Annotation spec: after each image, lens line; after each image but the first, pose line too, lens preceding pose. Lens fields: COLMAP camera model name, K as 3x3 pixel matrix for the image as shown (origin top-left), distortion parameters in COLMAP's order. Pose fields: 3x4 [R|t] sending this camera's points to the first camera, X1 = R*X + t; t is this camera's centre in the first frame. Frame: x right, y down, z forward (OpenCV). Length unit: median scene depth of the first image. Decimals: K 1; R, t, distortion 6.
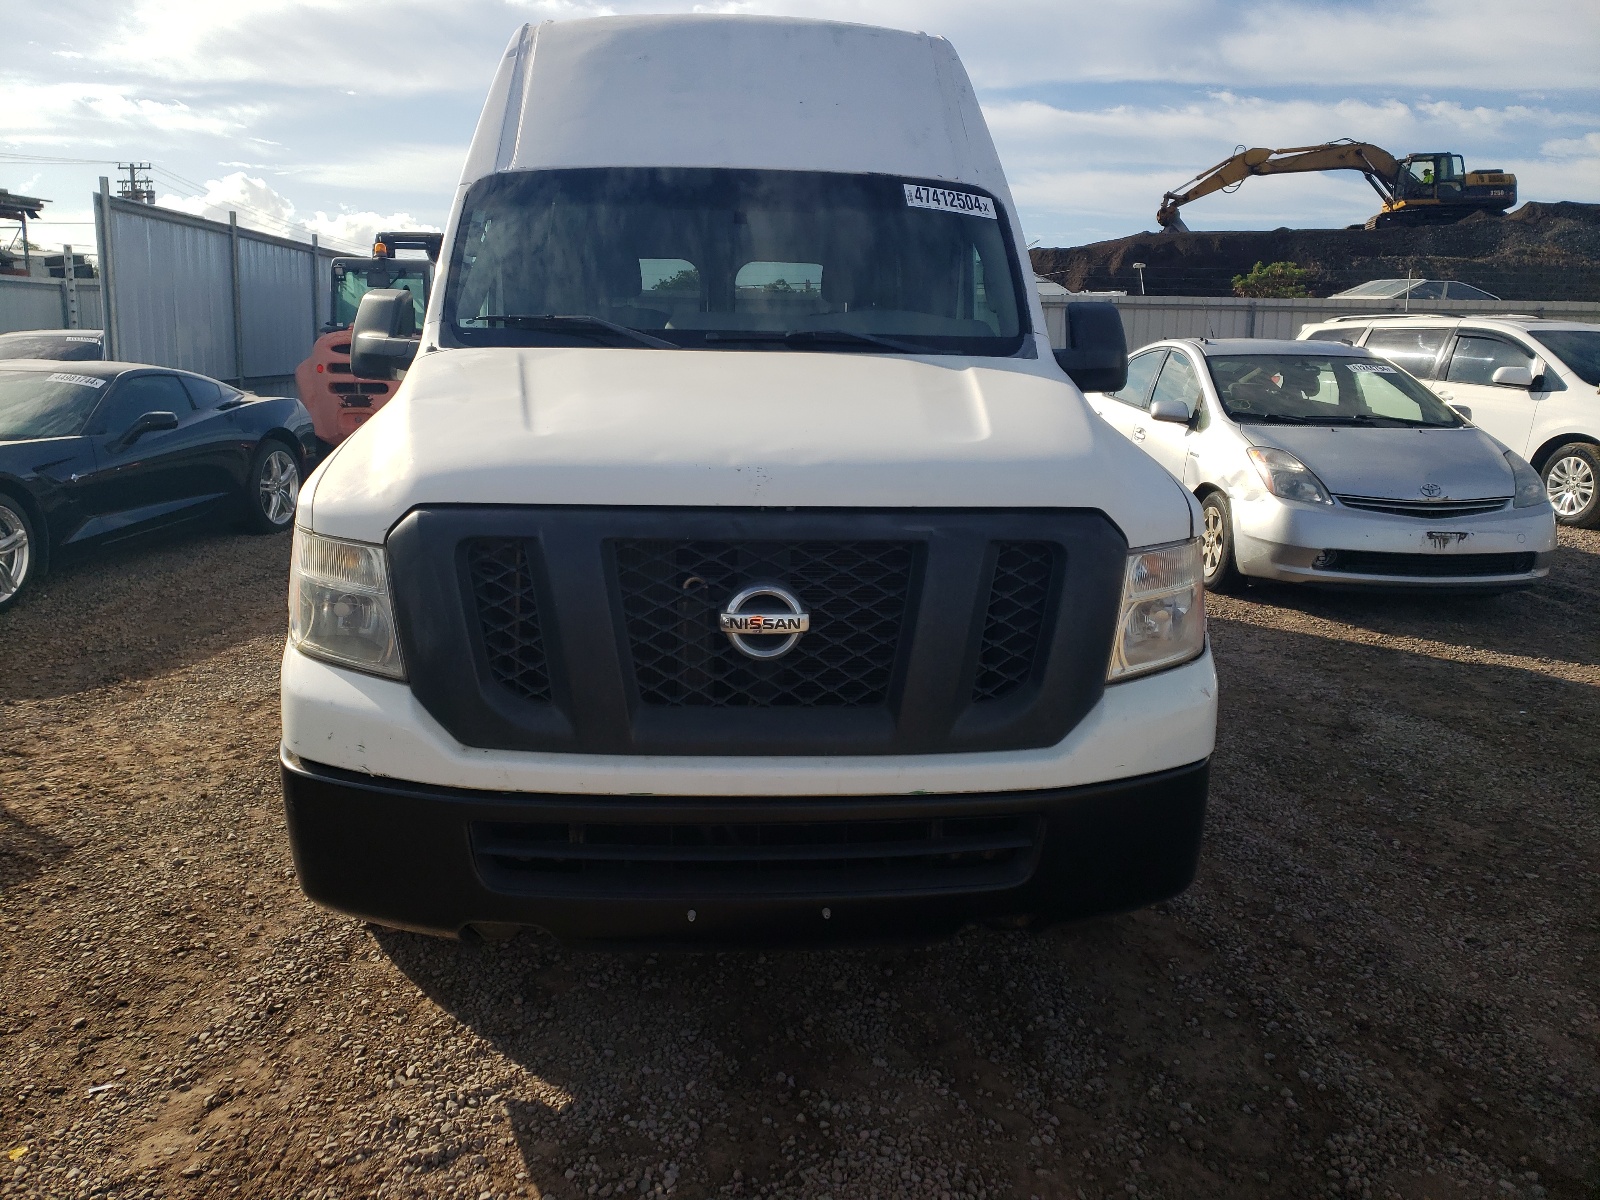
lens RADIAL K [[1296.3, 0, 800.0], [0, 1296.3, 600.0], [0, 0, 1]] dist [0.017027, 0.006267]
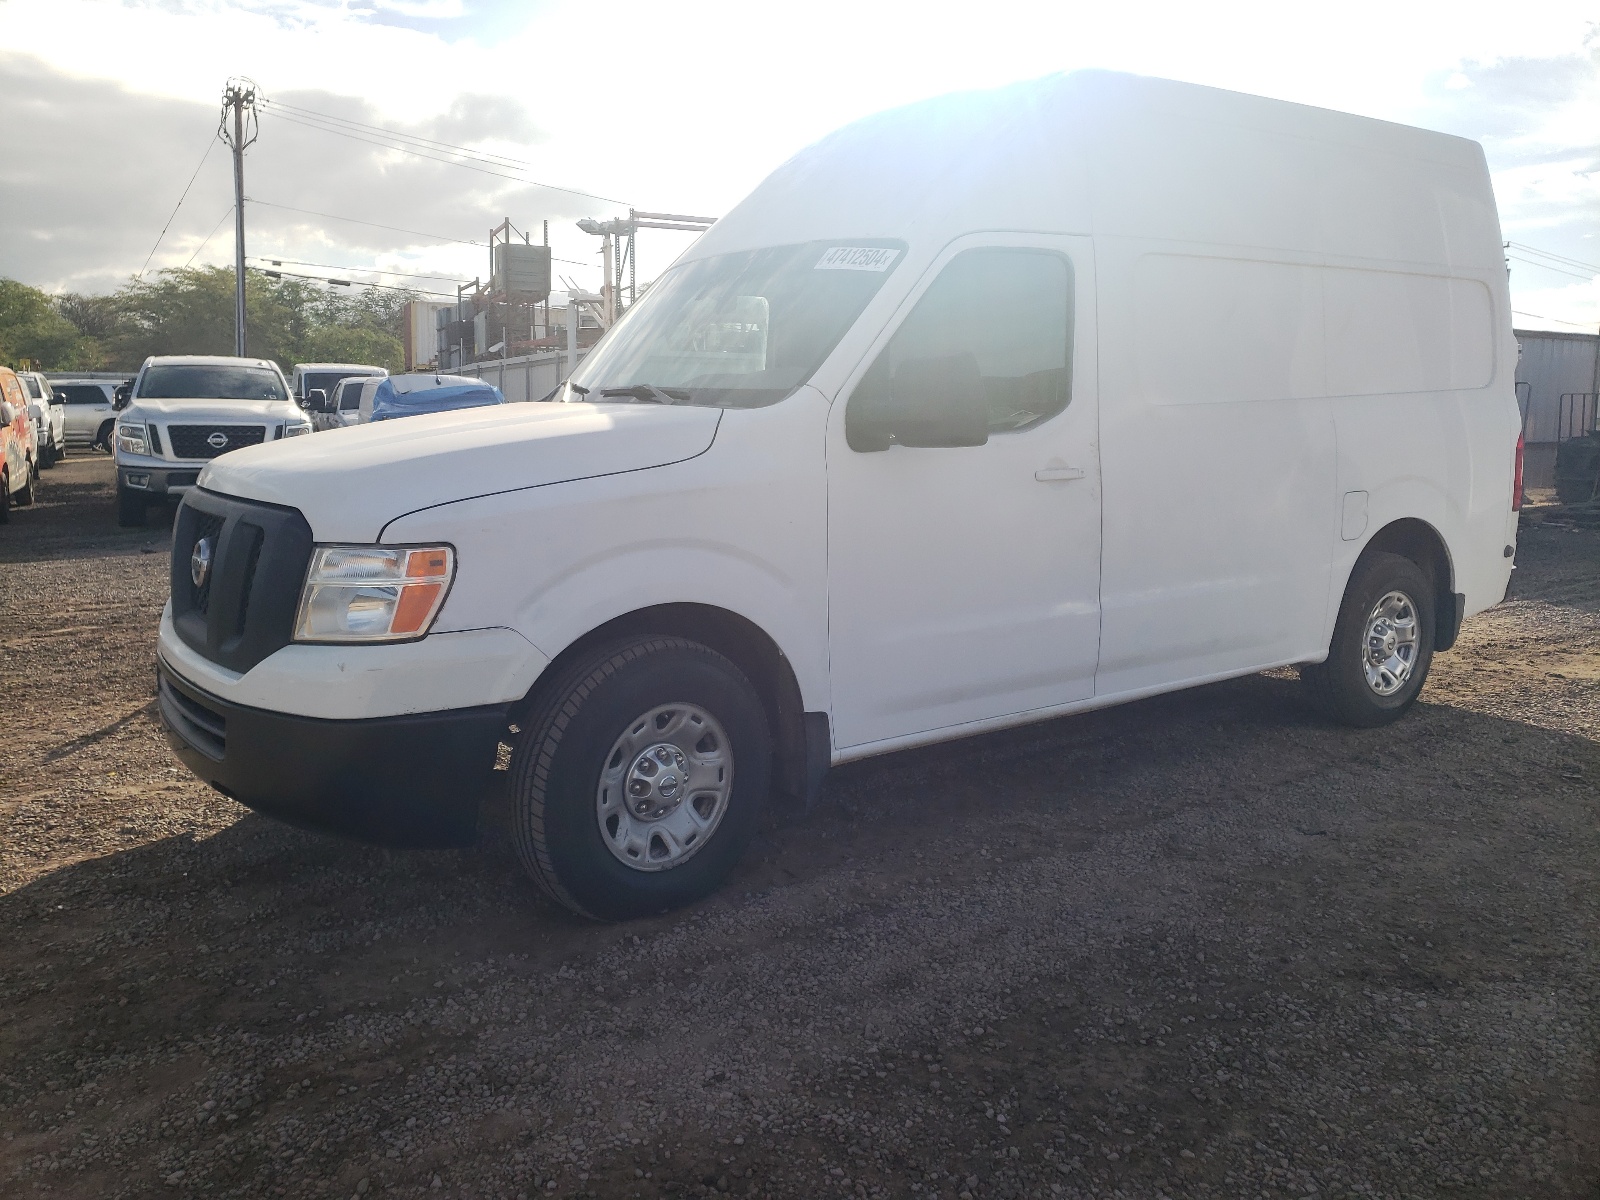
lens RADIAL K [[1296.3, 0, 800.0], [0, 1296.3, 600.0], [0, 0, 1]] dist [0.017027, 0.006267]
pose [[0.526827, 0.129385, -0.840067, 1.063299], [-0.176417, 0.983468, 0.040836, -0.094984], [0.831462, 0.126689, 0.540944, 0.435223]]
